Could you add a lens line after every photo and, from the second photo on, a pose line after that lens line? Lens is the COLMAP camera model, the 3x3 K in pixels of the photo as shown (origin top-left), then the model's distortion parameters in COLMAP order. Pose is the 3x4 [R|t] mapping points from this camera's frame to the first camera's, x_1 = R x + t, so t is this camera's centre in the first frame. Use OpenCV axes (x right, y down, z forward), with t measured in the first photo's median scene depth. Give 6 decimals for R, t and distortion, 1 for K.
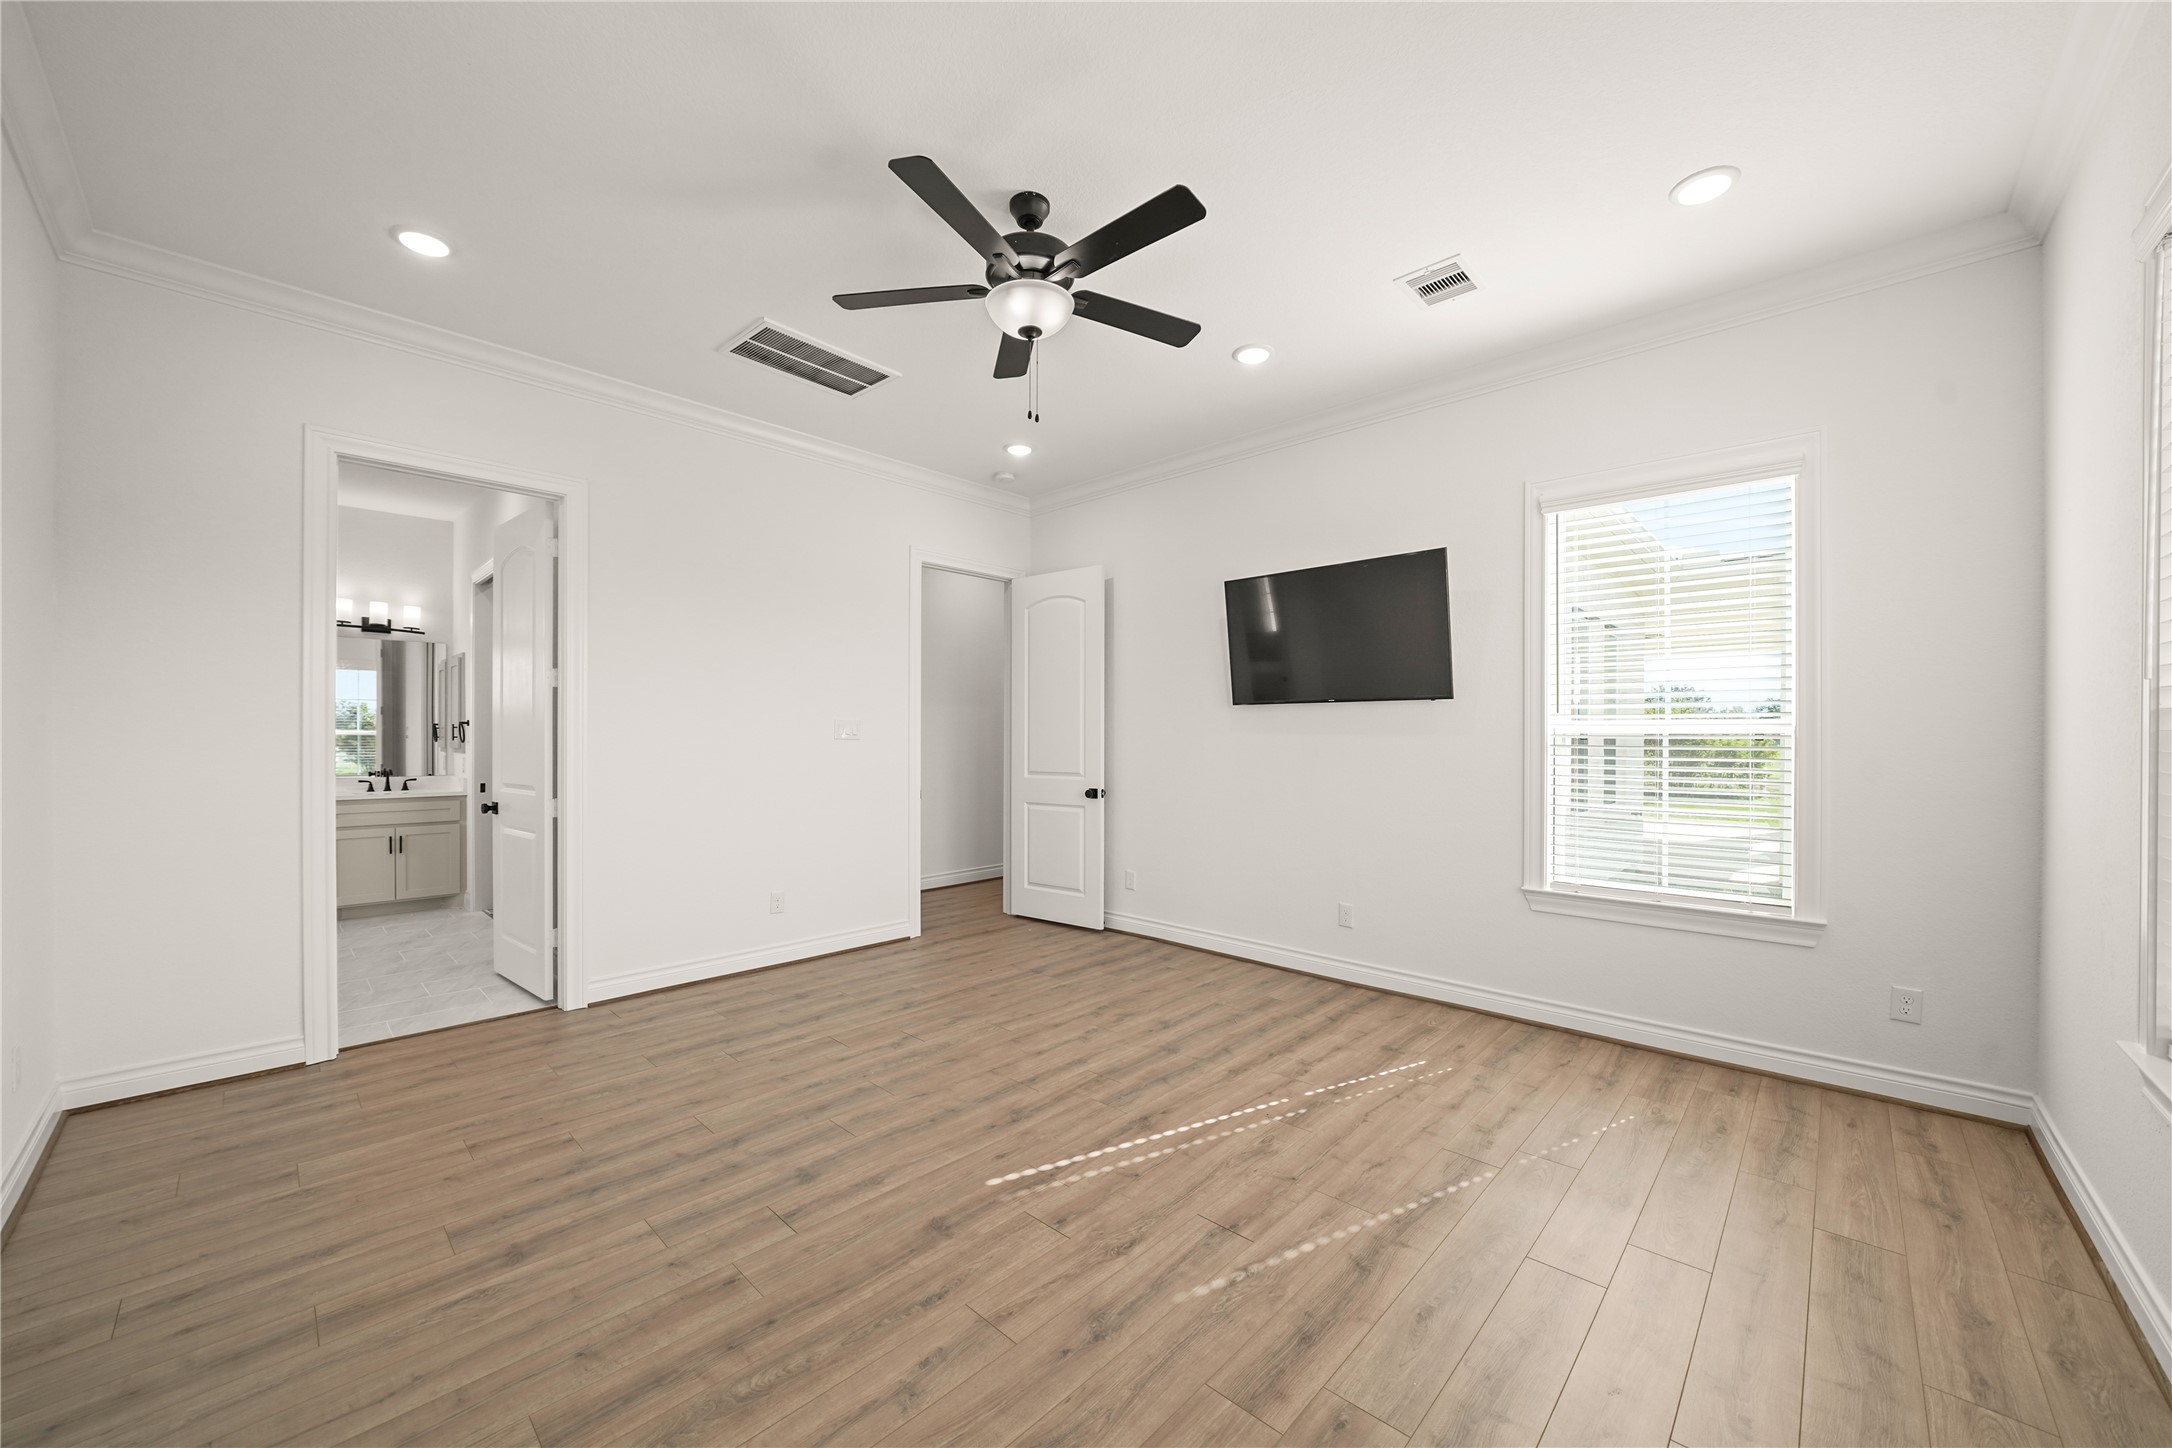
lens RADIAL K [[823.9, 0, 1081.2], [0, 823.9, 737.0], [0, 0, 1]] dist [-0.001040, -0.000078]
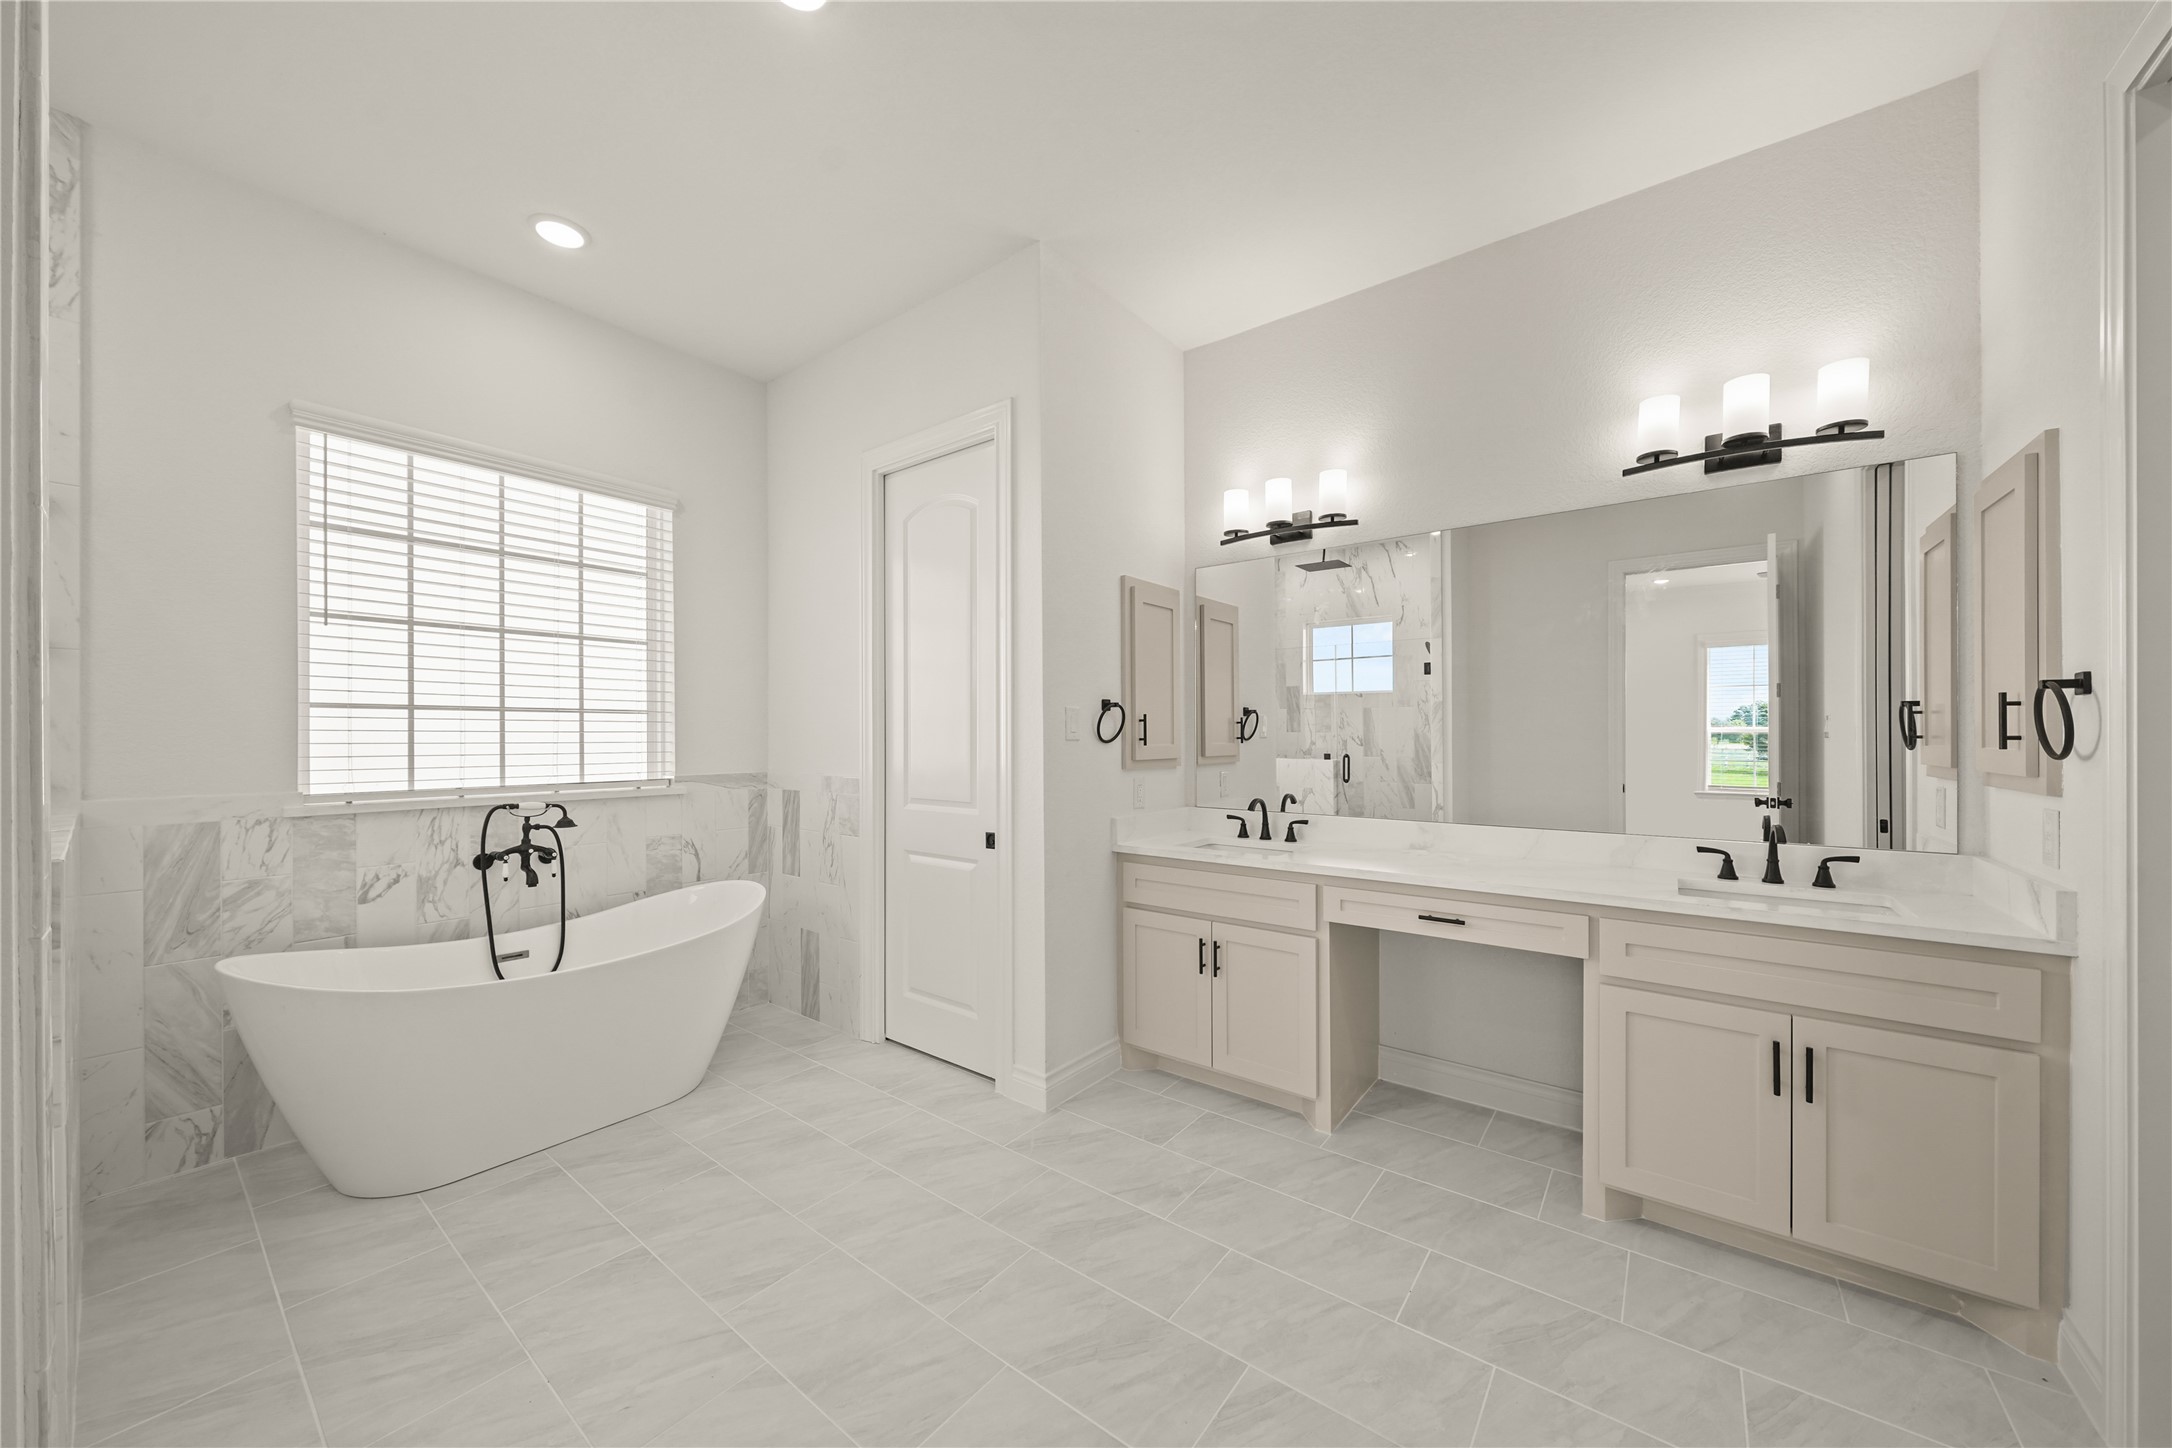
lens RADIAL K [[745.8, 0, 1088.3], [0, 745.8, 735.4], [0, 0, 1]] dist [-0.008182, -0.000035]
pose [[0.103881, -0.002071, -0.994588, -0.540662], [0.002128, 0.999996, -0.001860, -0.000805], [0.994587, -0.001923, 0.103885, 0.656191]]
